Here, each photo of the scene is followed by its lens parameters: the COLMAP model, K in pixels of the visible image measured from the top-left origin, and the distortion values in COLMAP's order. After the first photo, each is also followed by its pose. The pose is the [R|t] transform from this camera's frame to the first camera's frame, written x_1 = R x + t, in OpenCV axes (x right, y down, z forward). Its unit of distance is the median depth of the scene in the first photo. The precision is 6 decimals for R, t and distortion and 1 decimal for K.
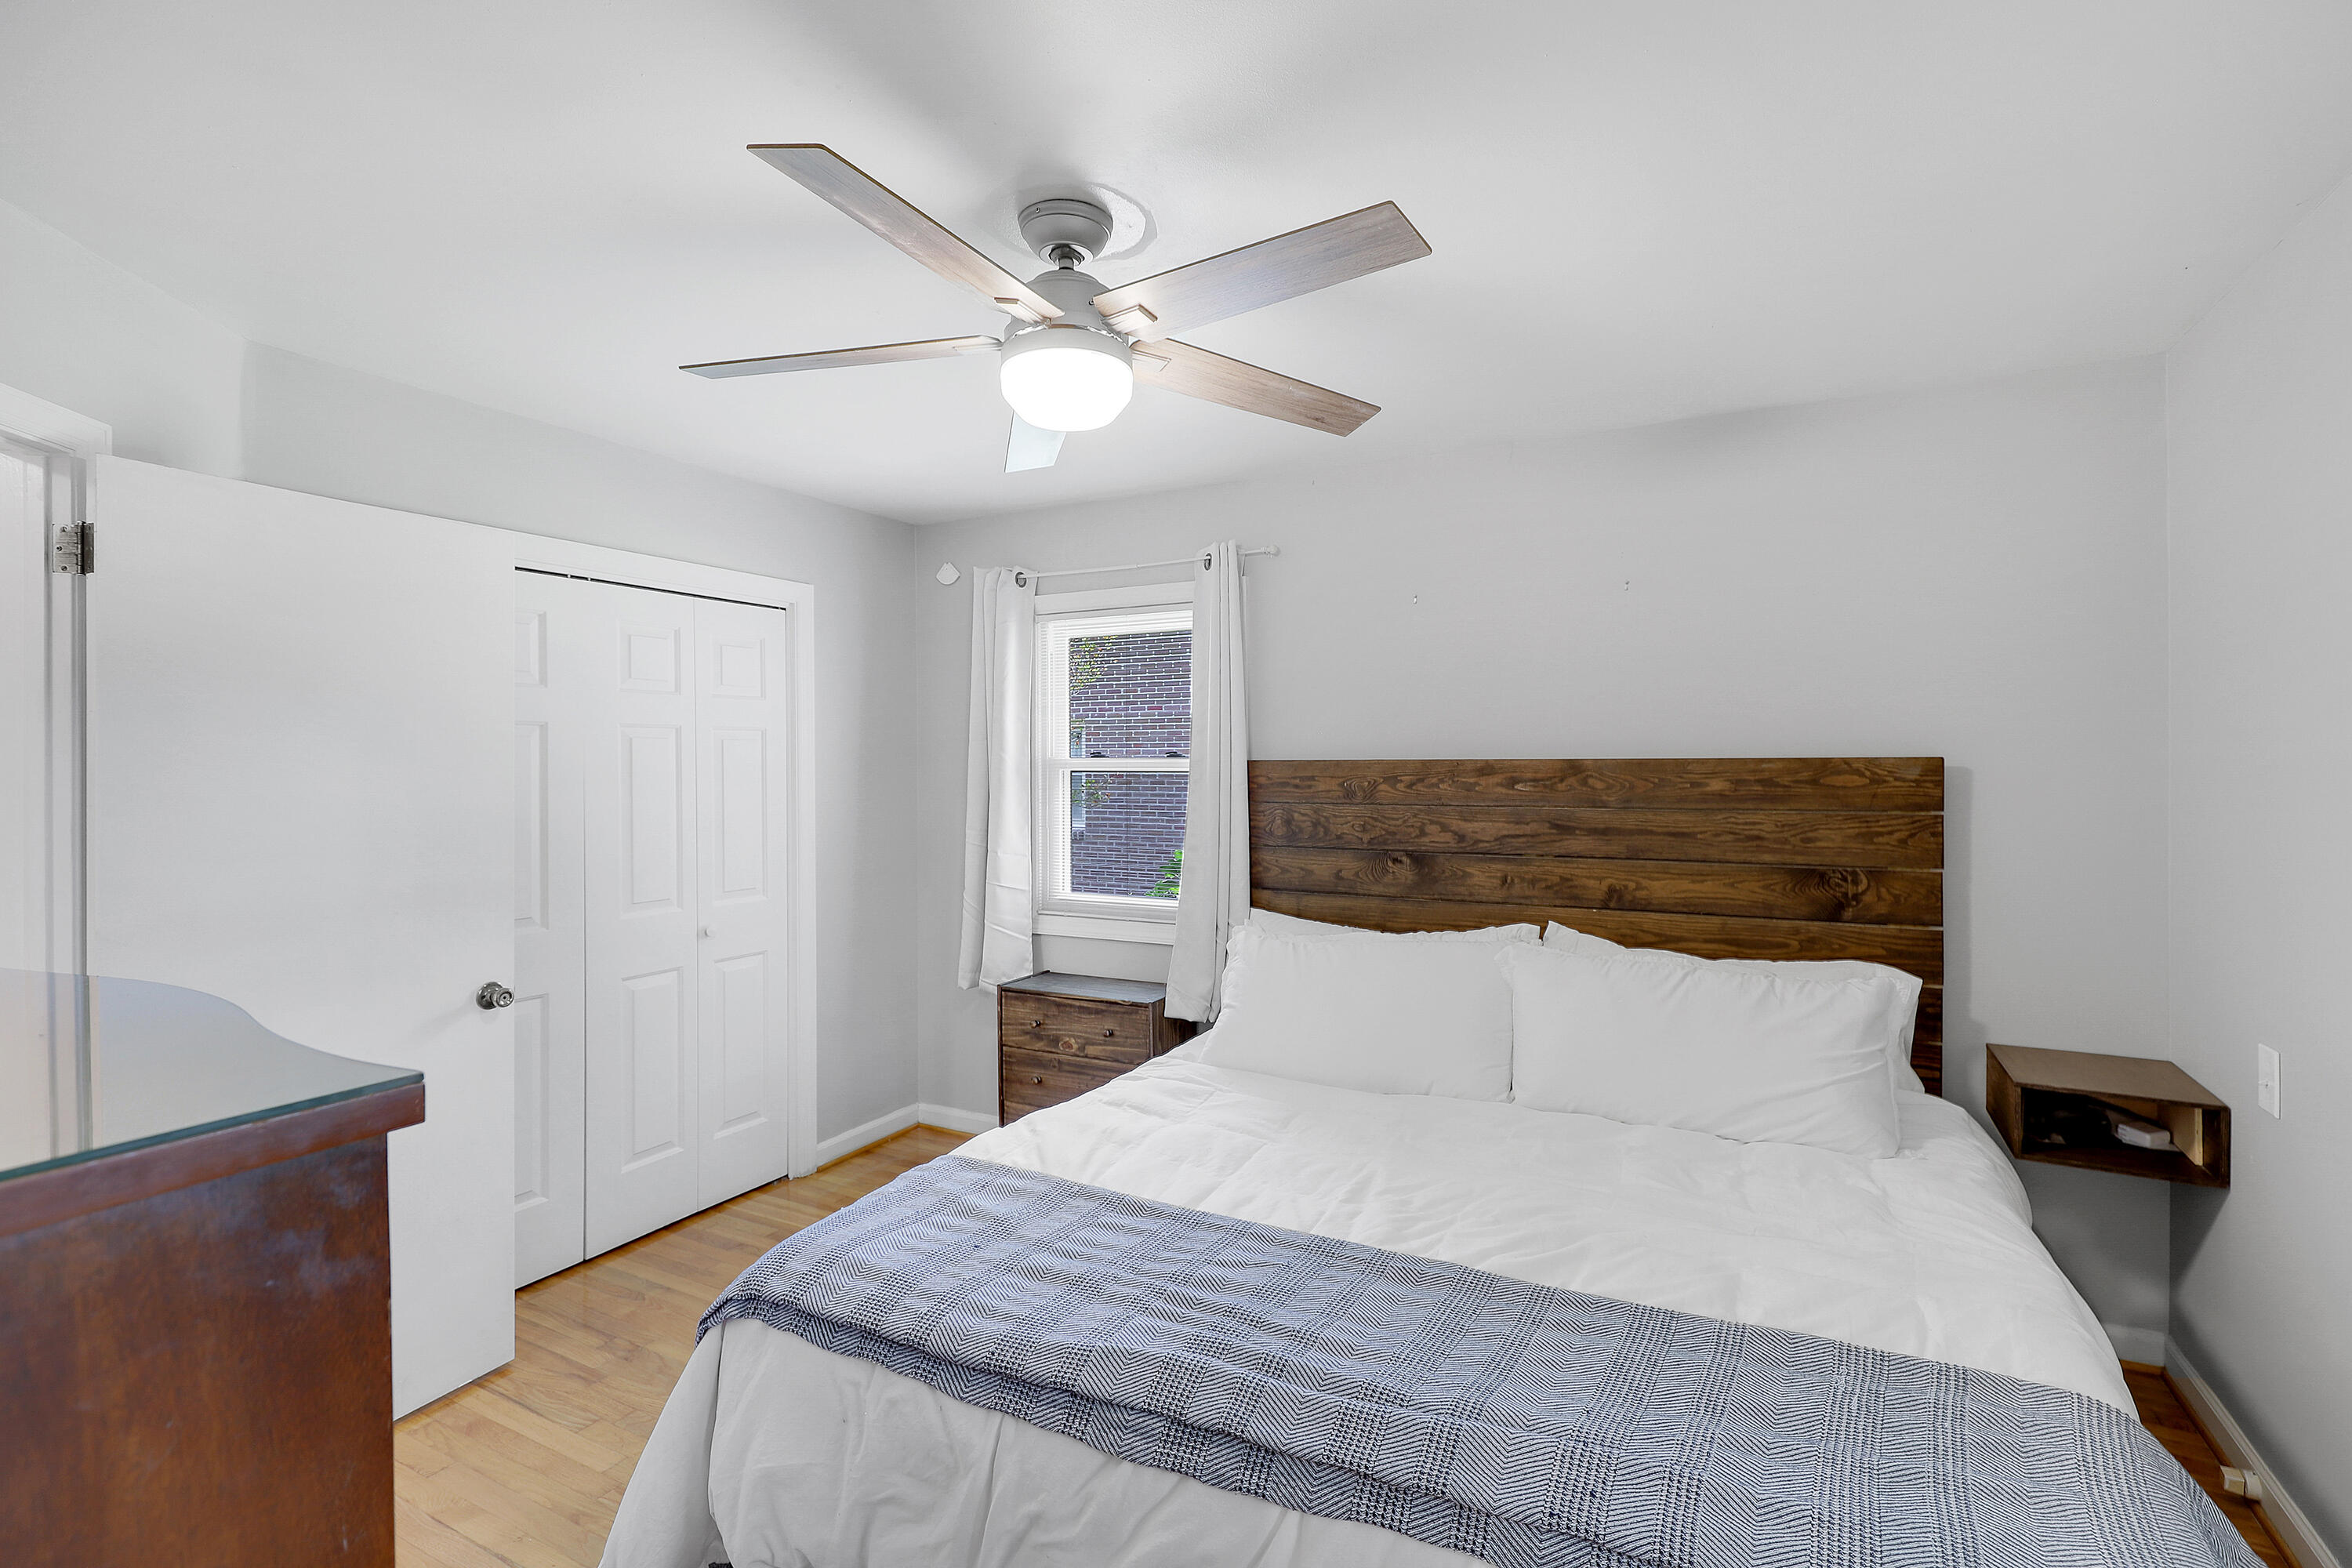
lens RADIAL K [[1064.5, 0, 1187.8], [0, 1064.5, 765.5], [0, 0, 1]] dist [0.002479, 0.001114]
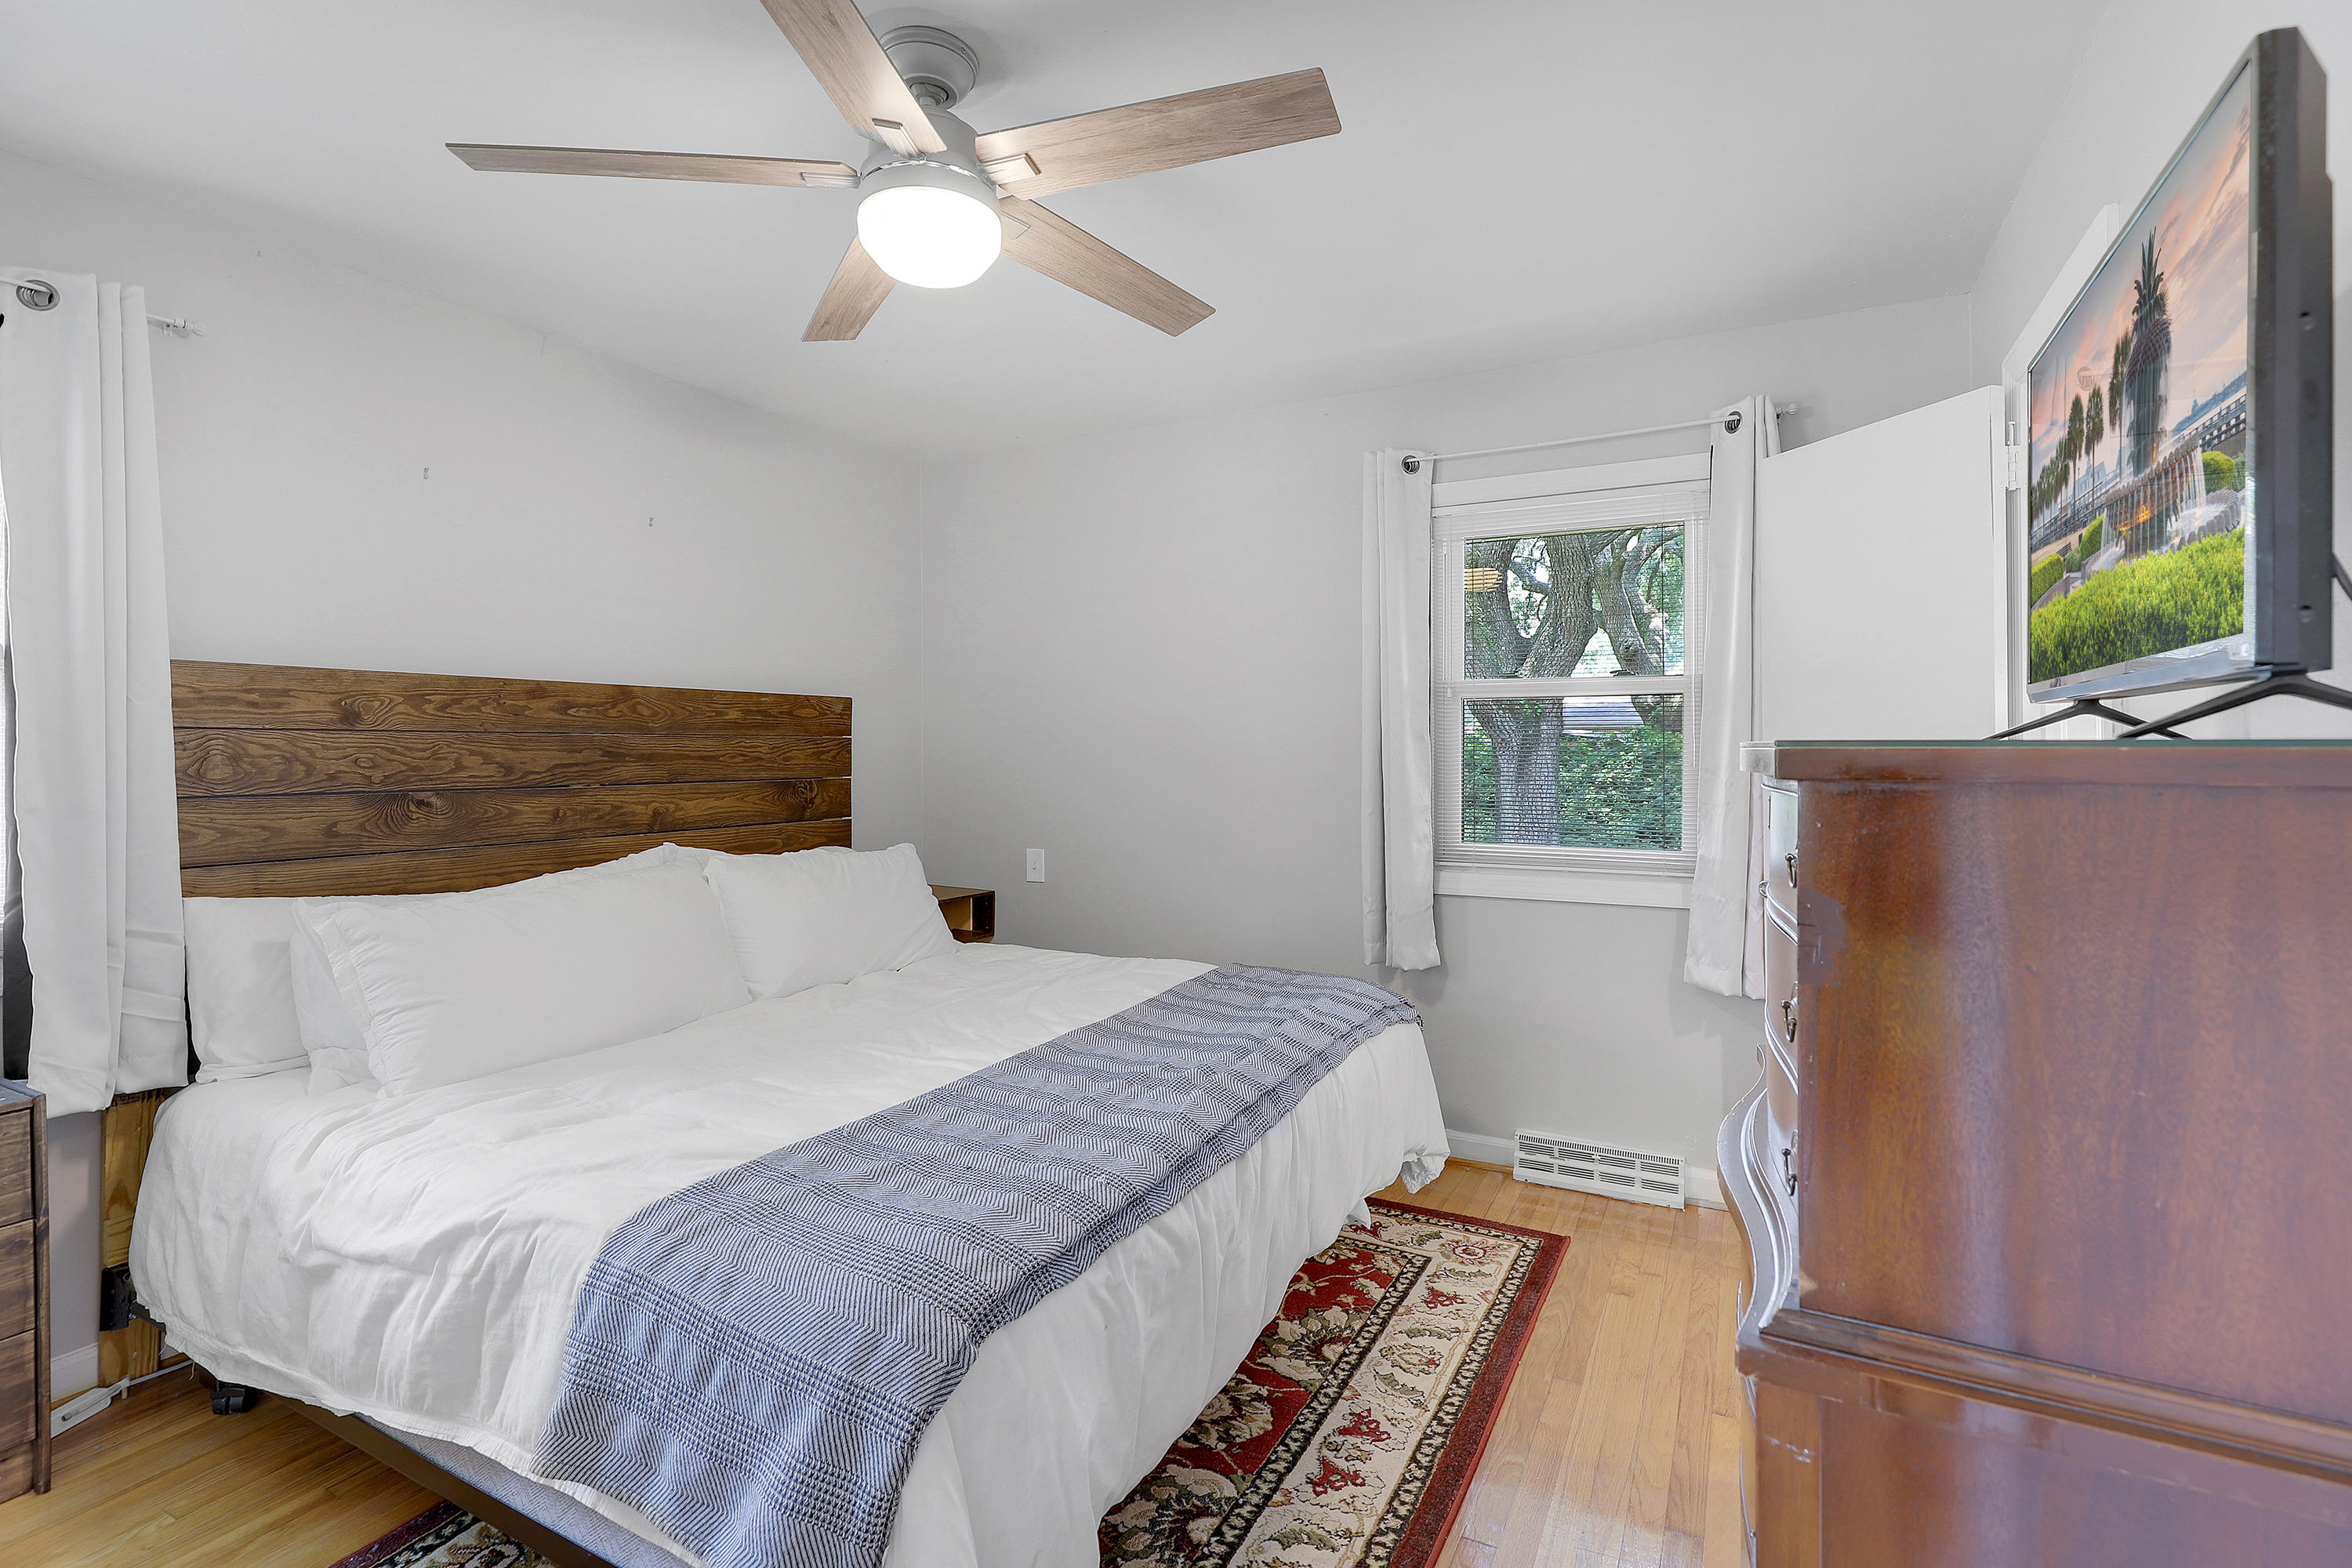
lens RADIAL K [[1064.5, 0, 1195.7], [0, 1064.5, 766.3], [0, 0, 1]] dist [0.002479, 0.001114]
pose [[0.018709, -0.015251, 0.999709, -0.622673], [0.002301, 0.999882, 0.015211, 0.055720], [-0.999822, 0.002016, 0.018742, 0.450670]]
